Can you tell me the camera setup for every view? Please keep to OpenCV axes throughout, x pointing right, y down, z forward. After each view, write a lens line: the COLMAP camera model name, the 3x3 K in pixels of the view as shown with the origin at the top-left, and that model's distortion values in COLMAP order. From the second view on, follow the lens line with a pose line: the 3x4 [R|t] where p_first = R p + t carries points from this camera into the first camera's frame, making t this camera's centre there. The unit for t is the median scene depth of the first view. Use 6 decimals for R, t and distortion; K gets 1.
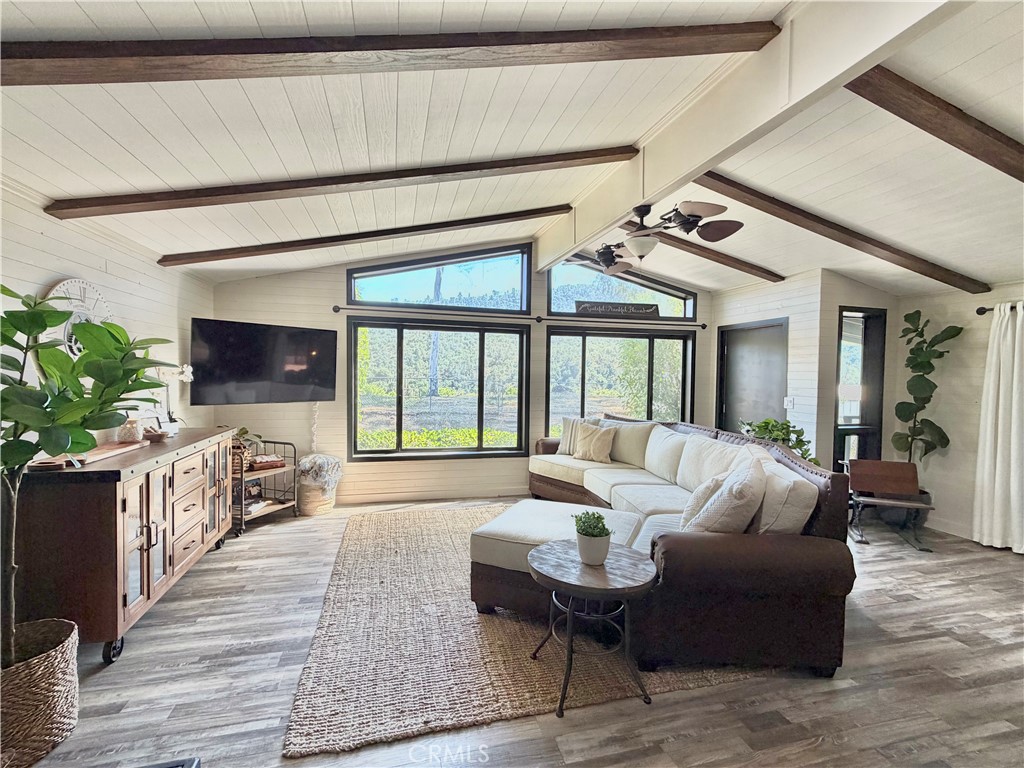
lens RADIAL K [[464.2, 0, 509.0], [0, 464.2, 386.7], [0, 0, 1]] dist [0.000120, -0.000287]
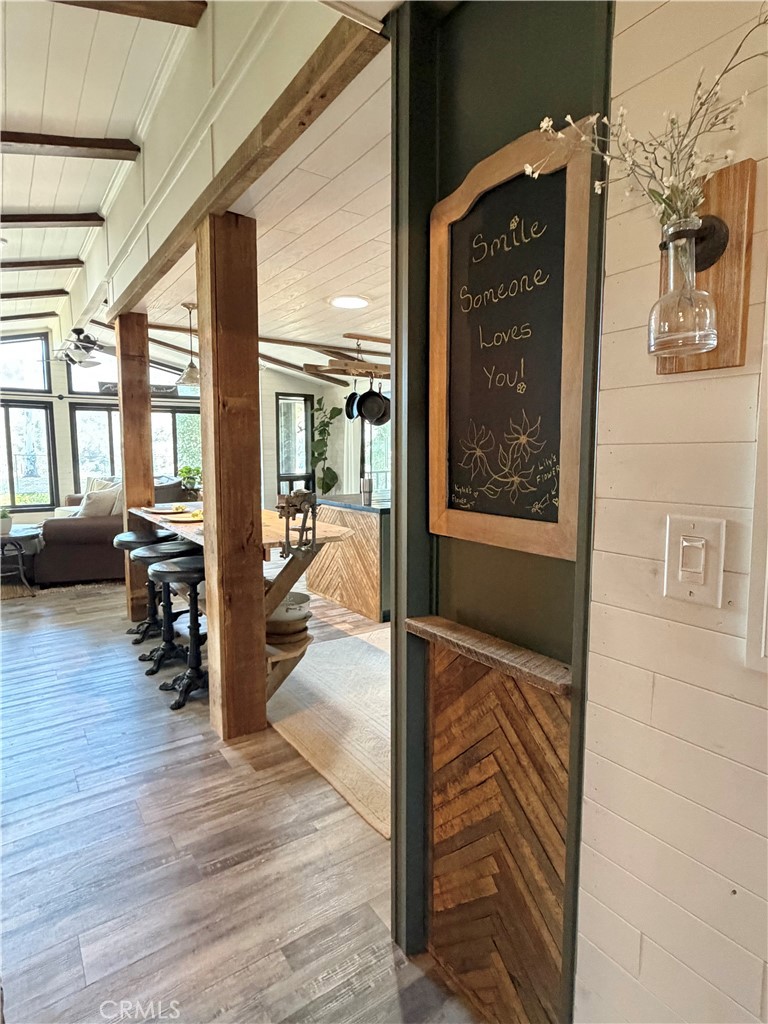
lens RADIAL K [[563.1, 0, 386.5], [0, 563.1, 511.5], [0, 0, 1]] dist [0.004911, 0.000383]
pose [[0.937571, -0.055230, 0.343380, 0.475189], [0.028065, 0.996105, 0.083587, 0.073465], [-0.346659, -0.068732, 0.935470, -0.966931]]
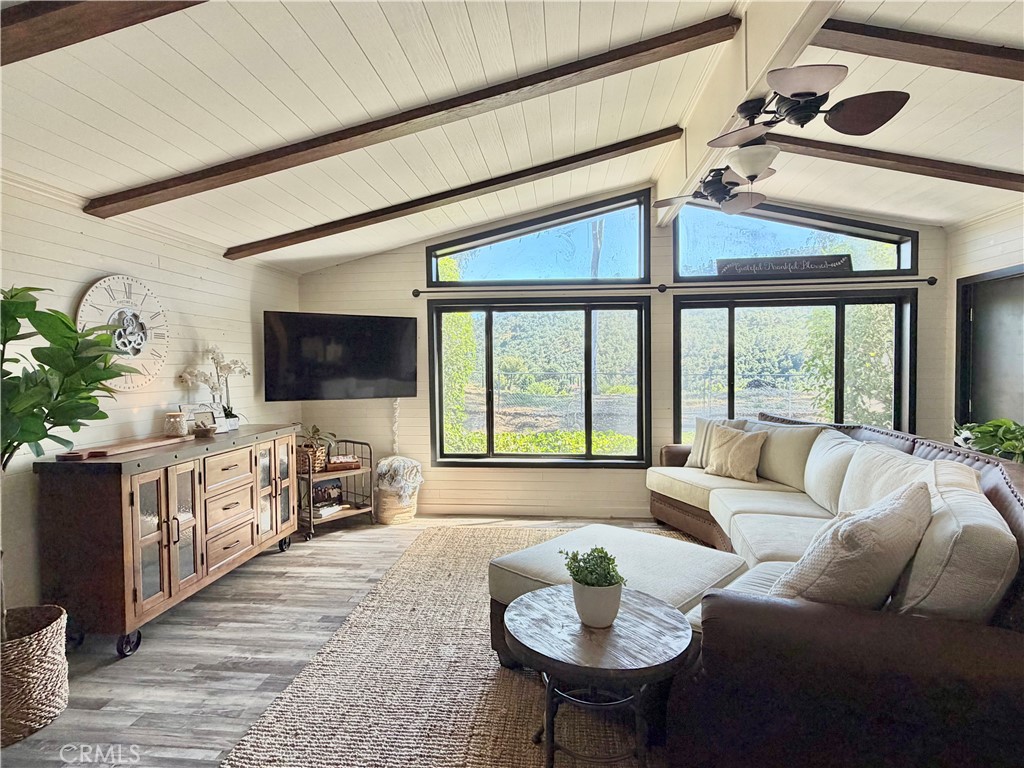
lens RADIAL K [[541.1, 0, 509.2], [0, 541.1, 386.6], [0, 0, 1]] dist [0.000005, -0.000860]
pose [[0.938343, -0.012883, -0.345465, 0.186644], [0.013963, 0.999902, 0.000638, 0.016069], [0.345423, -0.005422, 0.938432, 0.115265]]
